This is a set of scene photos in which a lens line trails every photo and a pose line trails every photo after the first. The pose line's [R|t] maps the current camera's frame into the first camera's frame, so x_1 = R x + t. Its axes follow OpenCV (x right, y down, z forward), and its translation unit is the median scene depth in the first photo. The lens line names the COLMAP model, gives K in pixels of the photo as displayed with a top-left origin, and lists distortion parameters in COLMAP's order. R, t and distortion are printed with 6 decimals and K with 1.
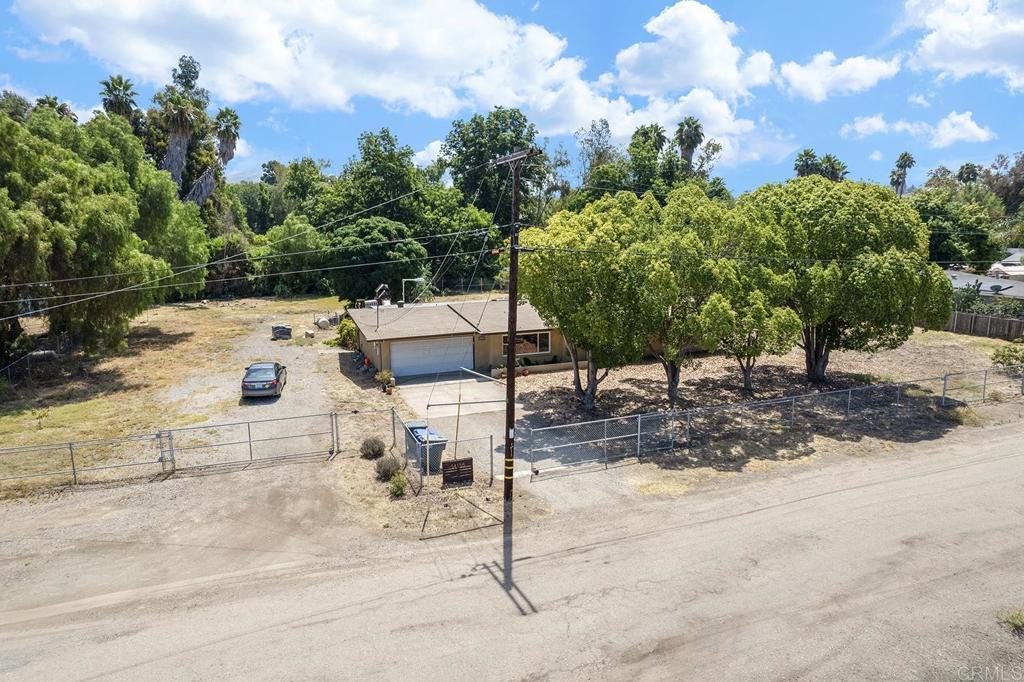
lens RADIAL K [[667.0, 0, 513.4], [0, 667.0, 343.4], [0, 0, 1]] dist [-0.034862, -0.000343]
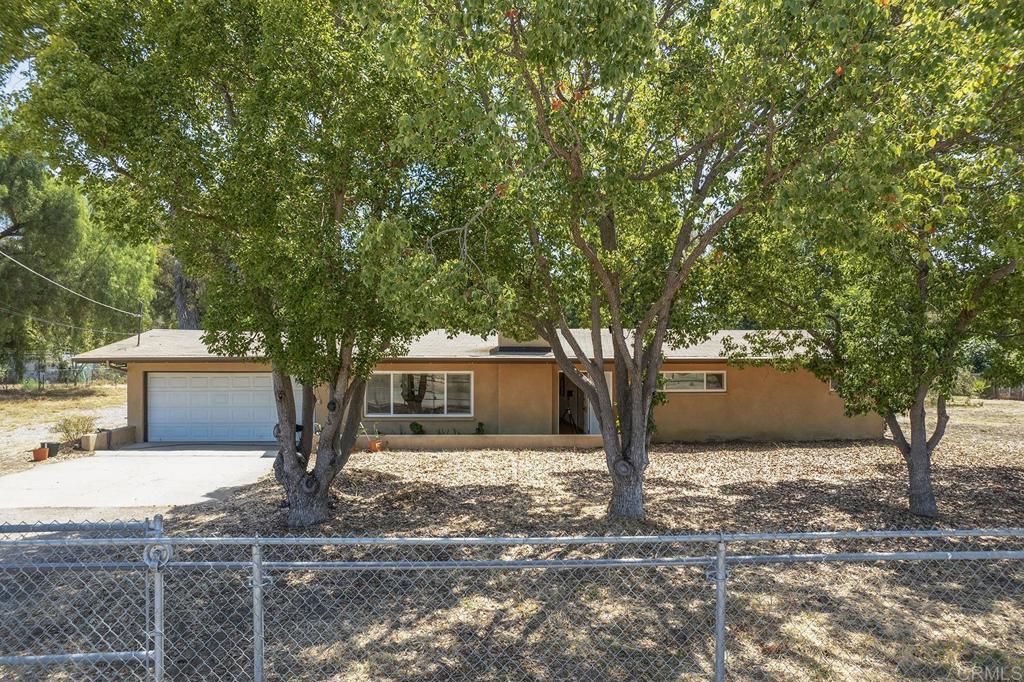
lens RADIAL K [[667.0, 0, 511.6], [0, 667.0, 345.4], [0, 0, 1]] dist [-0.034862, -0.000343]
pose [[0.948224, 0.001989, -0.317597, 0.287506], [-0.066666, 0.978950, -0.192907, 0.067119], [0.310528, 0.204091, 0.928396, 0.691684]]
